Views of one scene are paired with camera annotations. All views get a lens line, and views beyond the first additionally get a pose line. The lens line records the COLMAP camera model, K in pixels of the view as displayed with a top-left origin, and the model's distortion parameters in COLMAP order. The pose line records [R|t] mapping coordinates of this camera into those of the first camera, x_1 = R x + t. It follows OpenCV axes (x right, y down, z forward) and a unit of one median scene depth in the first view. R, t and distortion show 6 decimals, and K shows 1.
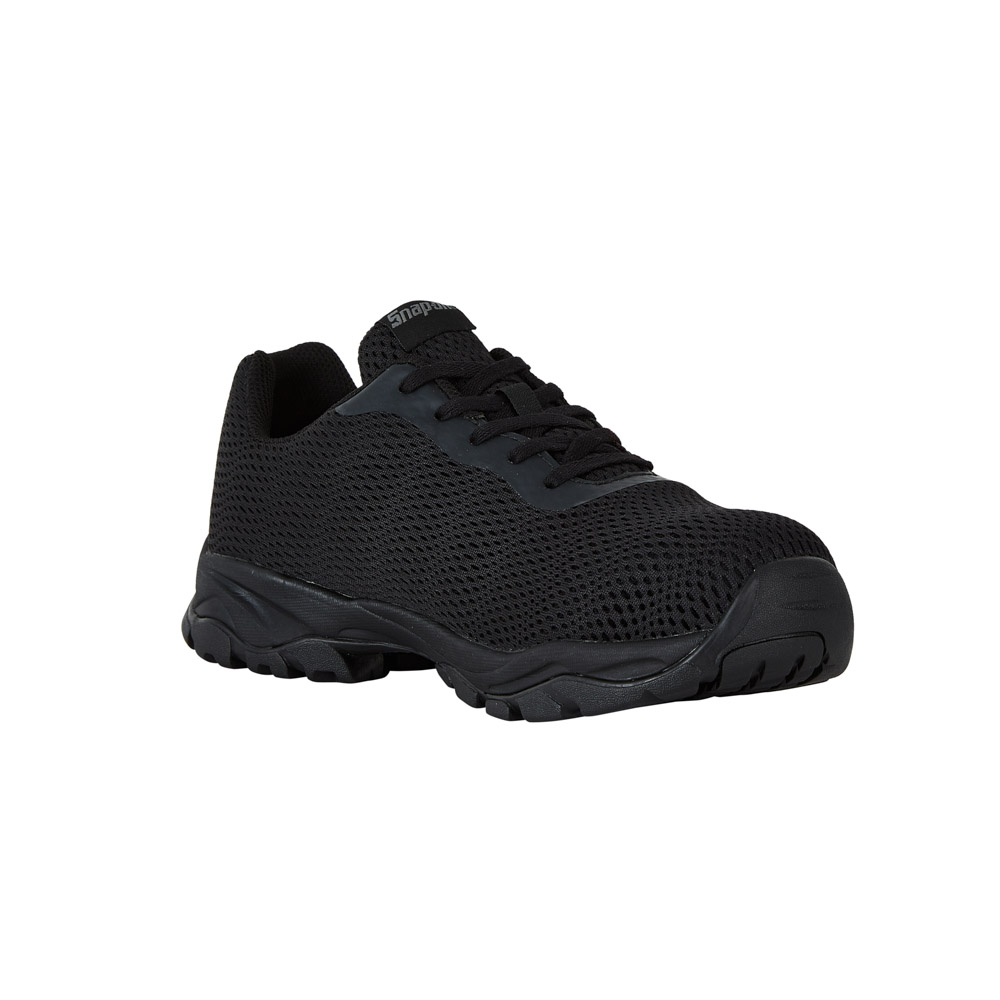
lens RADIAL K [[3506.4, 0, 500.0], [0, 3506.4, 500.0], [0, 0, 1]] dist [-0.026409, -0.352156]
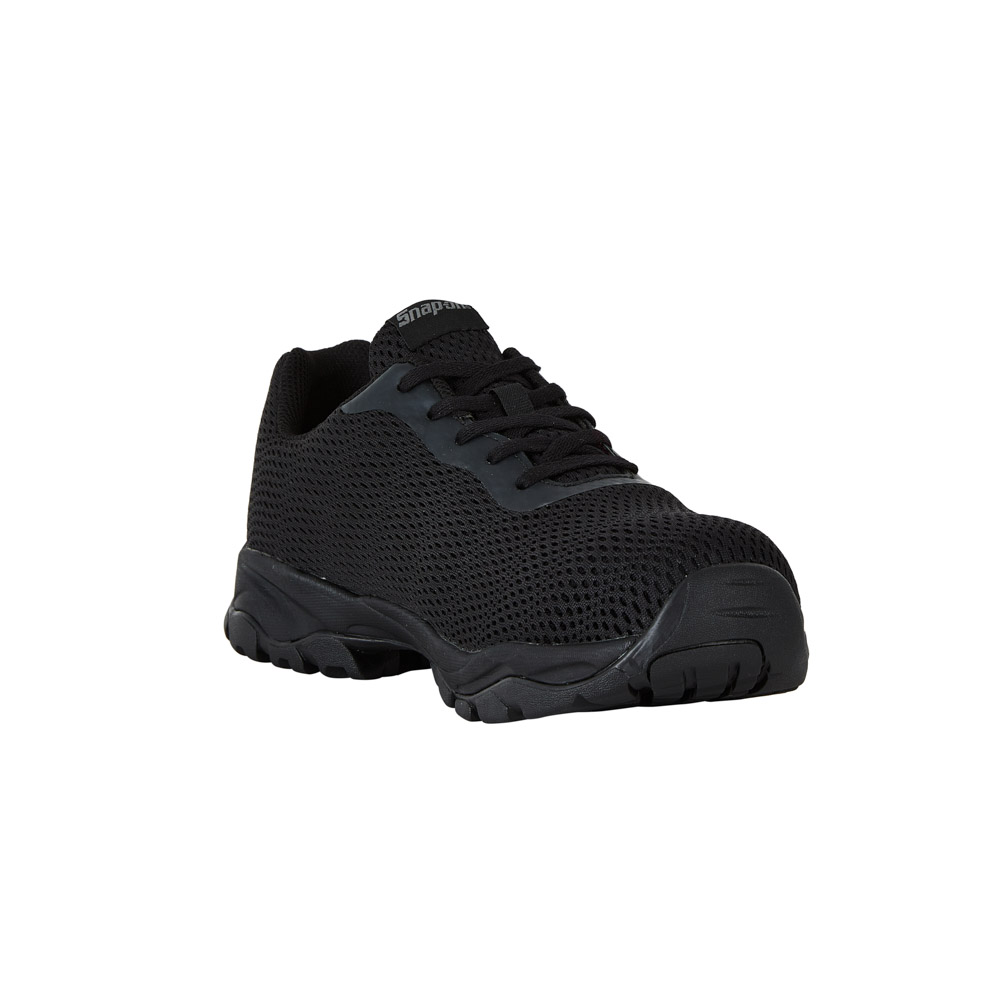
lens RADIAL K [[3506.4, 0, 500.0], [0, 3506.4, 500.0], [0, 0, 1]] dist [-0.026409, -0.352156]
pose [[0.984160, 0.016836, -0.176480, 0.181662], [-0.016239, 0.999856, 0.004828, -0.004953], [0.176536, -0.001885, 0.984292, 0.015955]]
